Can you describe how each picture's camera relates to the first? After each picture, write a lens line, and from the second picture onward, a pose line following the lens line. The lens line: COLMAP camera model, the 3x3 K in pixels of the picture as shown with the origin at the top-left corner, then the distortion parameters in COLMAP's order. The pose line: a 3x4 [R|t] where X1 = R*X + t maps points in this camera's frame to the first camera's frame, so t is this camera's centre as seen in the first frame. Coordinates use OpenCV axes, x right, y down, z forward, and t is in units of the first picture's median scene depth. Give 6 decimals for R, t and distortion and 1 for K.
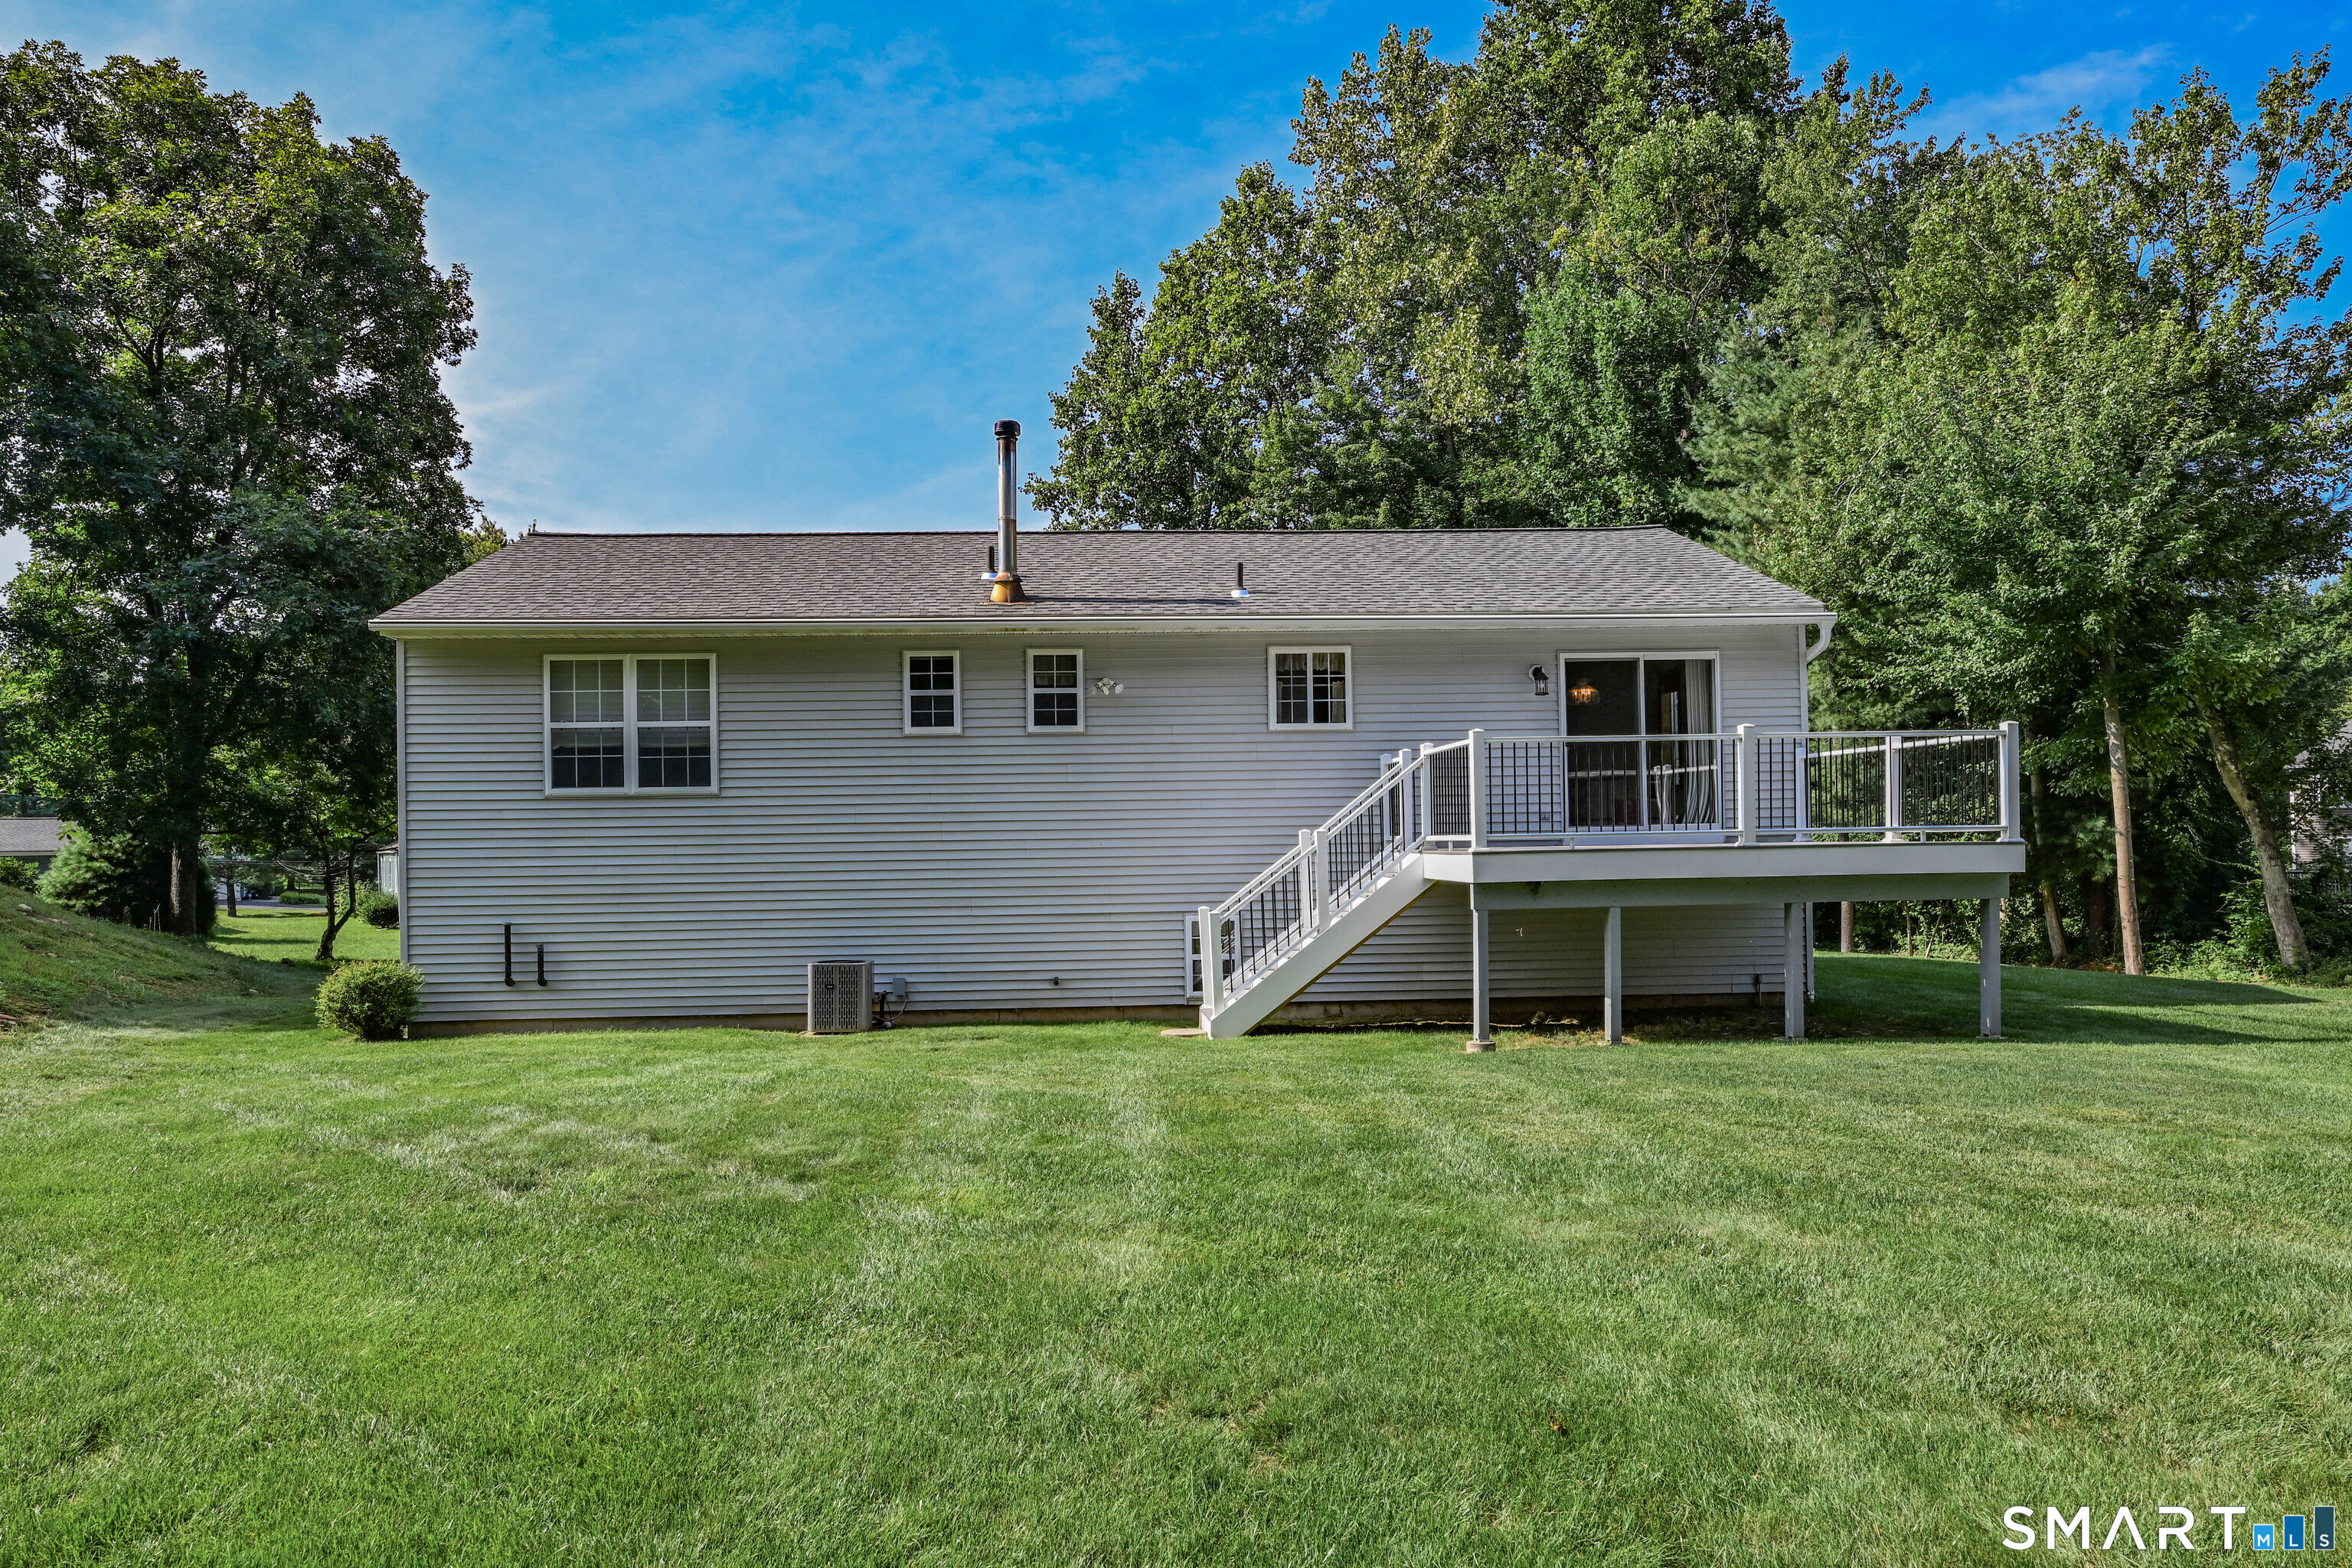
lens RADIAL K [[1361.6, 0, 1162.8], [0, 1361.6, 809.0], [0, 0, 1]] dist [-0.008088, -0.001297]
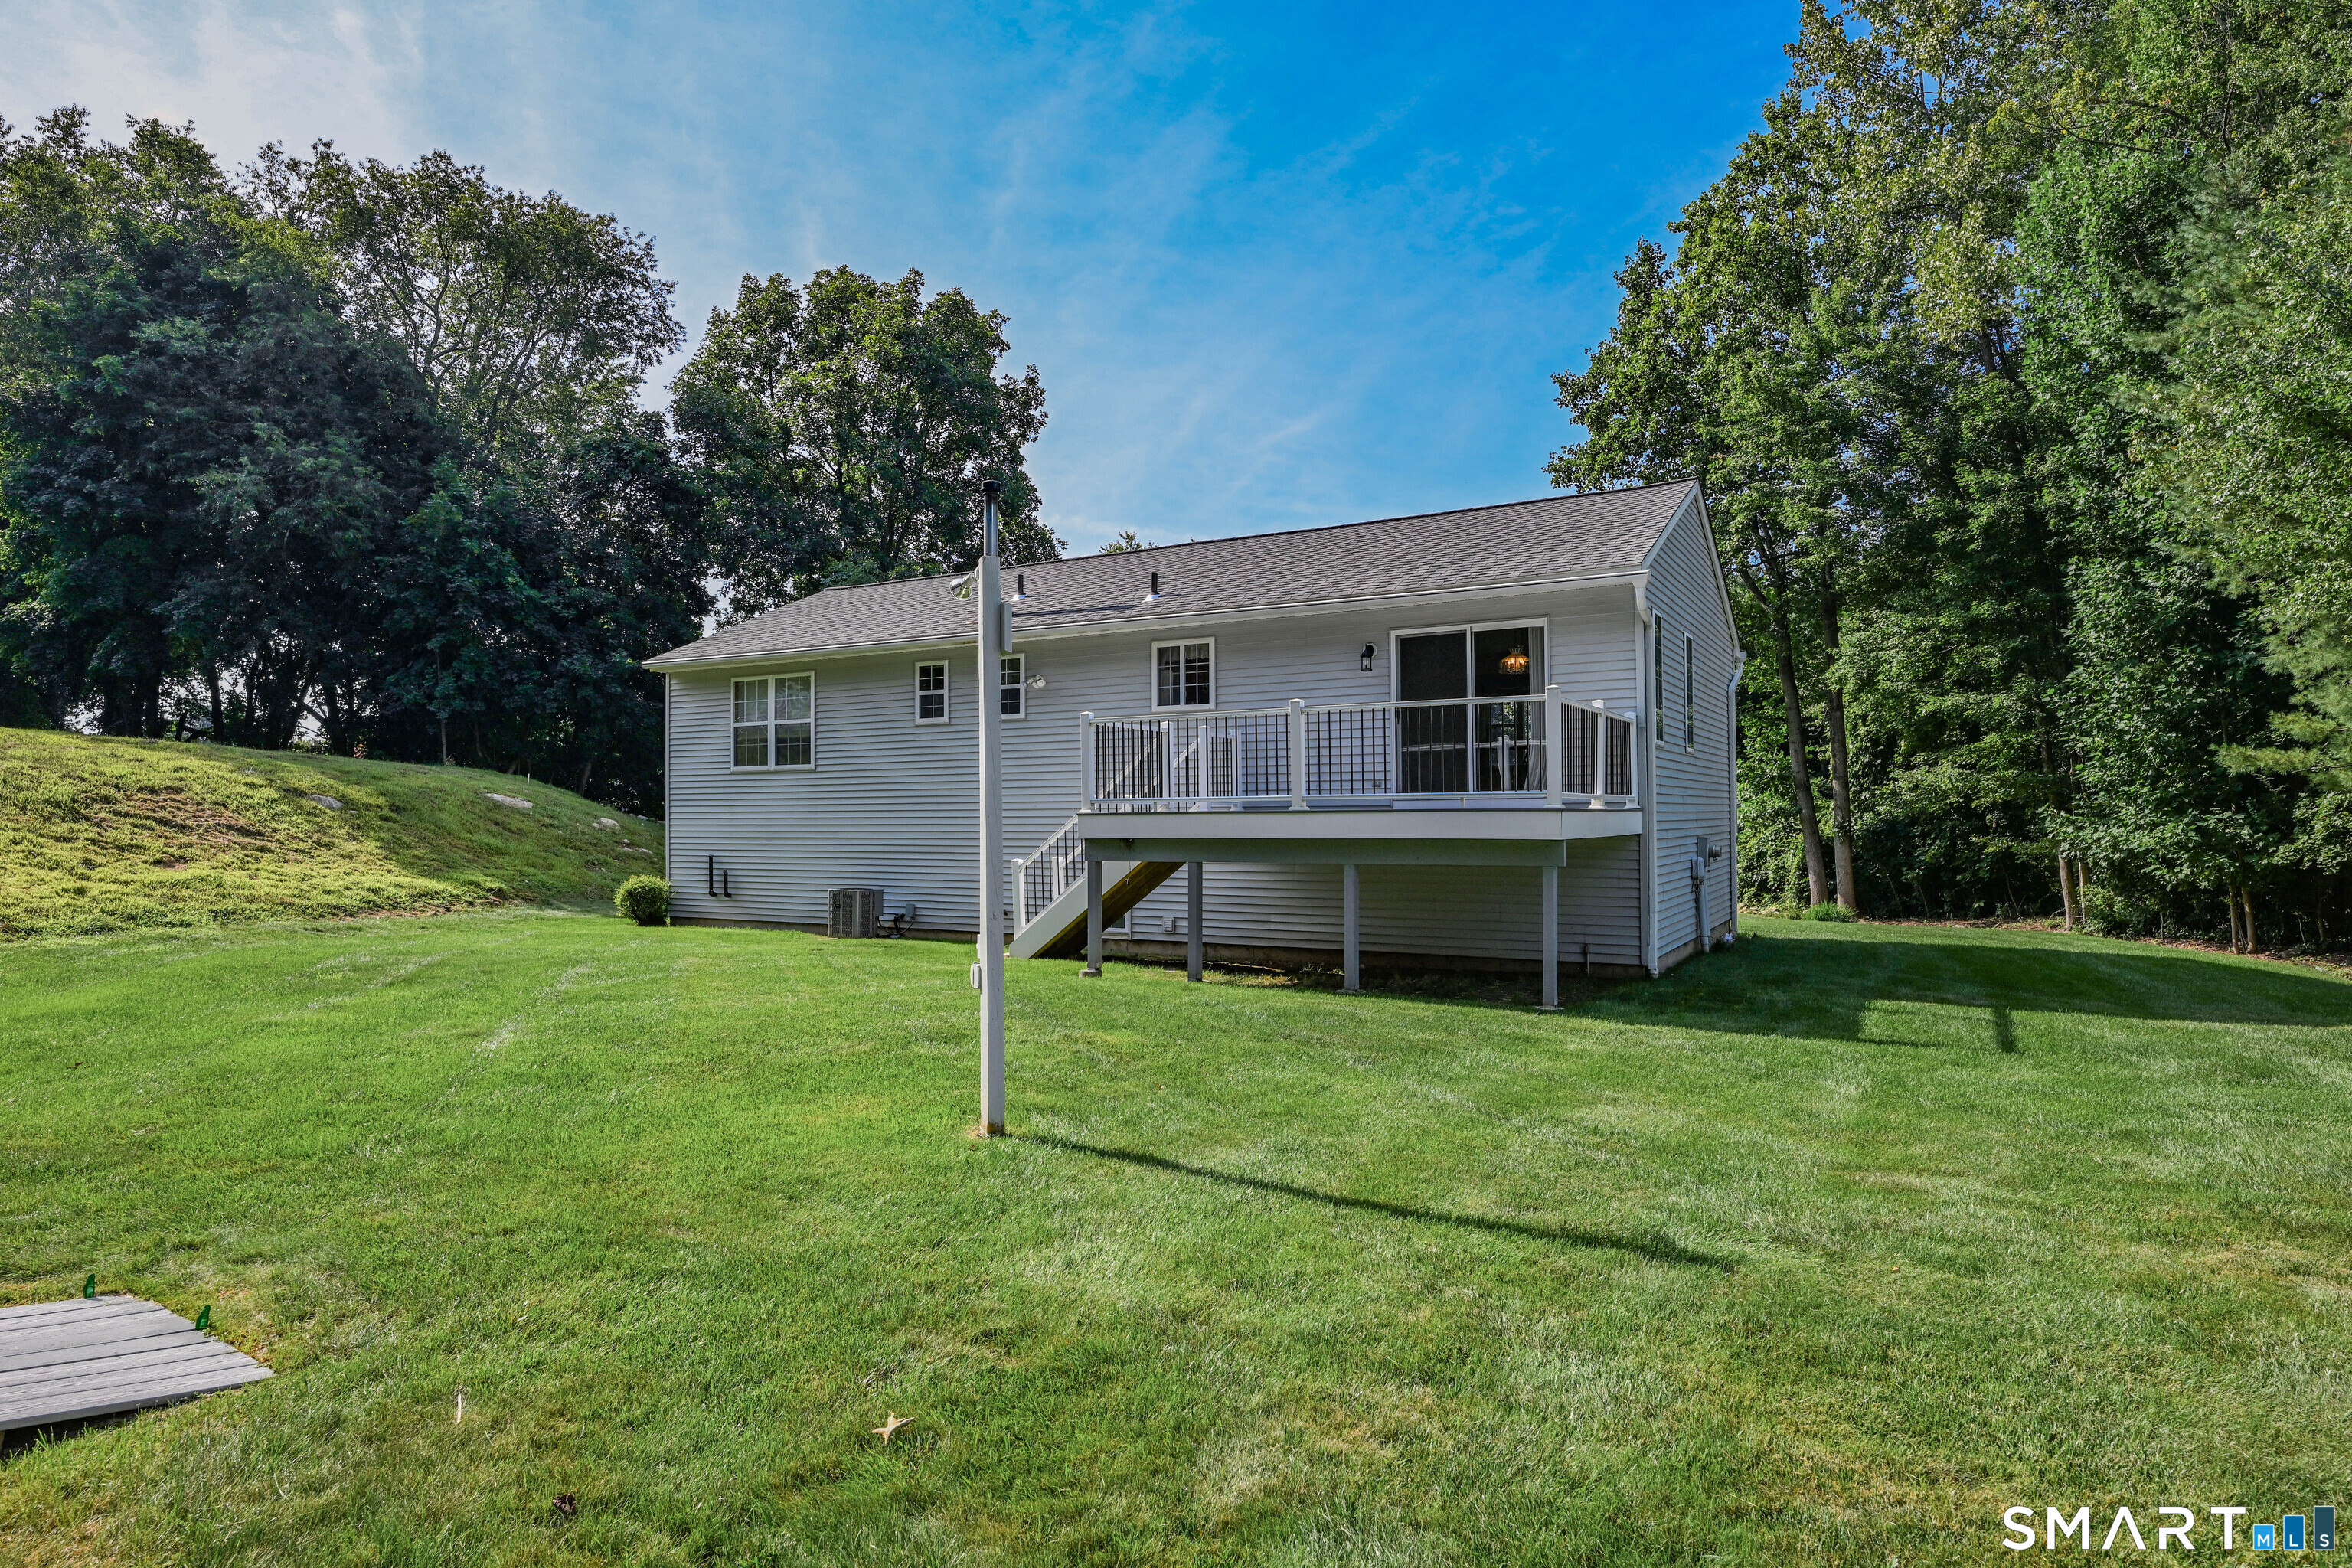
lens RADIAL K [[1311.8, 0, 1122.0], [0, 1311.8, 785.8], [0, 0, 1]] dist [-0.002627, -0.001469]
pose [[0.827979, -0.000934, -0.560758, 0.700683], [0.002305, 0.999996, 0.001738, 0.004795], [0.560754, -0.002731, 0.827978, 0.031452]]
